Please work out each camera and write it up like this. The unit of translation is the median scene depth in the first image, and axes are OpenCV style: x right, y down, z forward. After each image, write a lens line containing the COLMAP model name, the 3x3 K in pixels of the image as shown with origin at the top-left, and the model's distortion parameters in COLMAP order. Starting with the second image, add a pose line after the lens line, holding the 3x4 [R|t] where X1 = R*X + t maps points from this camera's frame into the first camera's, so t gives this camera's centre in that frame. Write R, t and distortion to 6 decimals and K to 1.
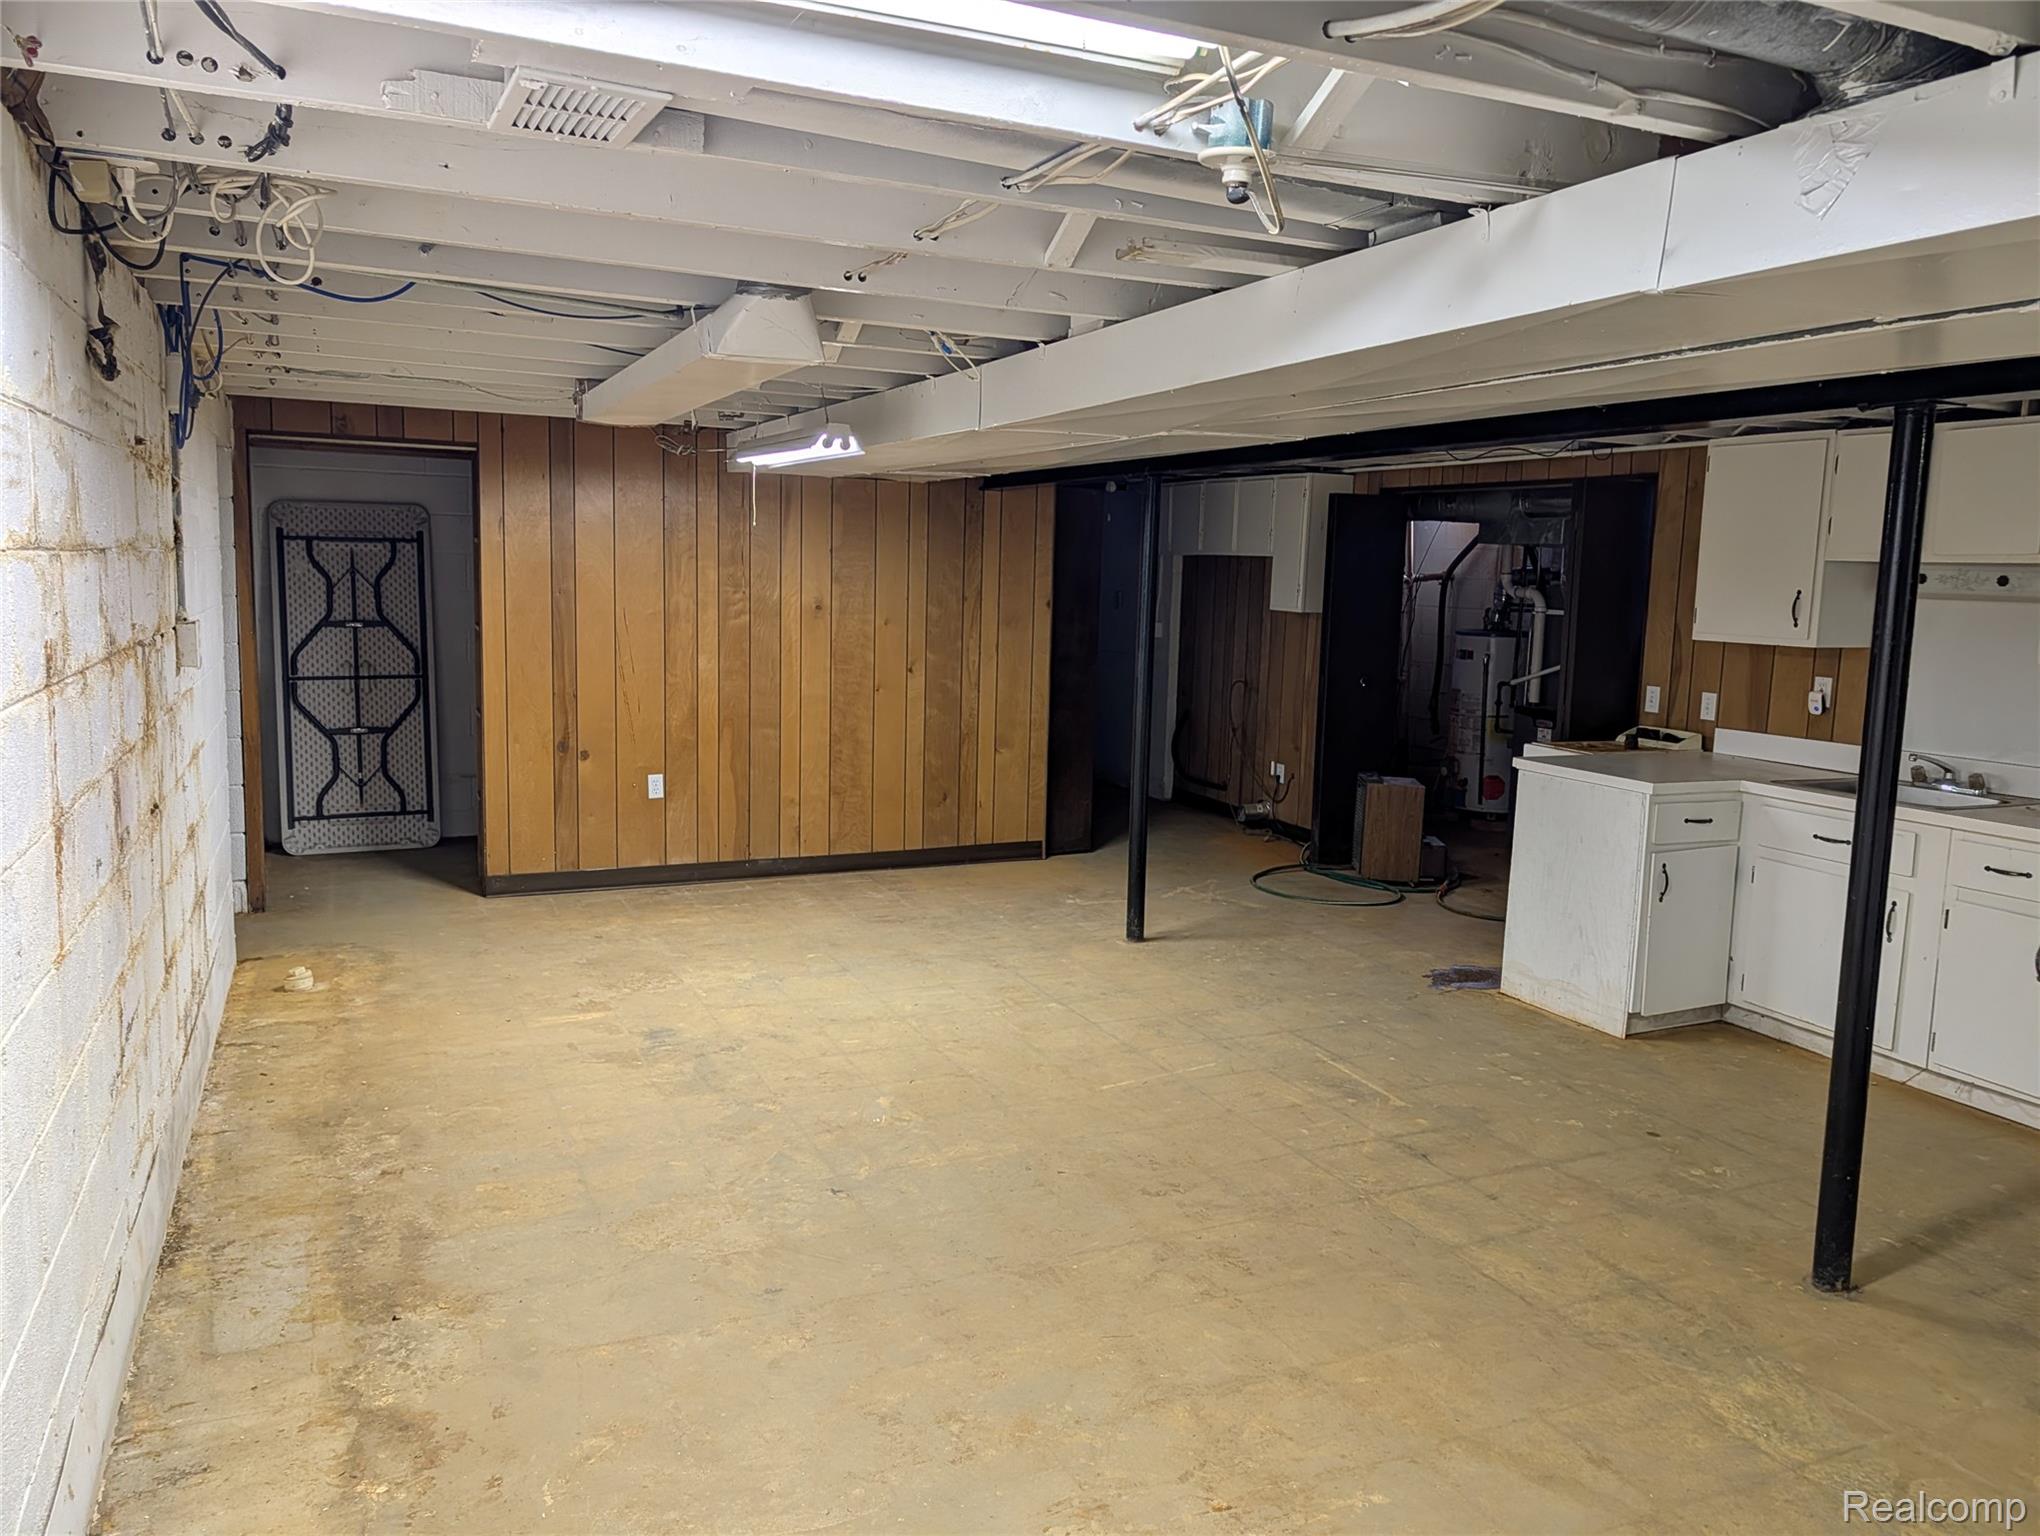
lens RADIAL K [[1451.7, 0, 1020.5], [0, 1451.7, 762.9], [0, 0, 1]] dist [0.008993, -0.003684]
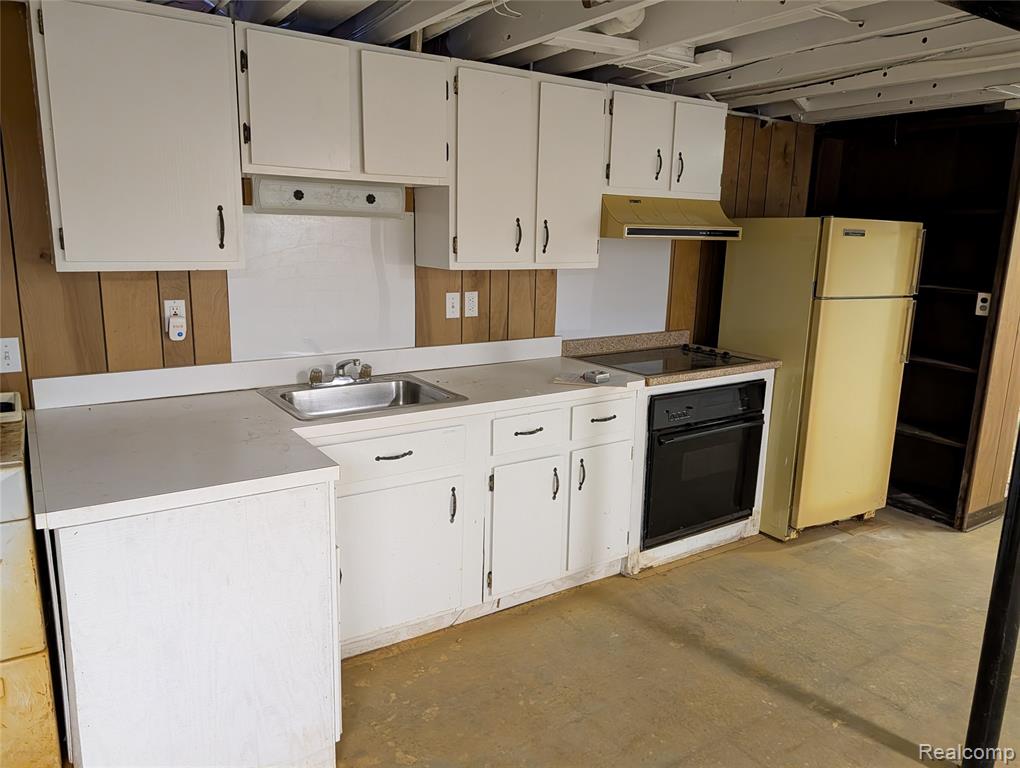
lens RADIAL K [[725.8, 0, 510.0], [0, 725.8, 383.5], [0, 0, 1]] dist [0.008993, -0.003684]
pose [[-0.158235, -0.238378, 0.958195, 0.062092], [0.107246, 0.960530, 0.256670, -0.103143], [-0.981560, 0.143377, -0.126425, 0.856146]]
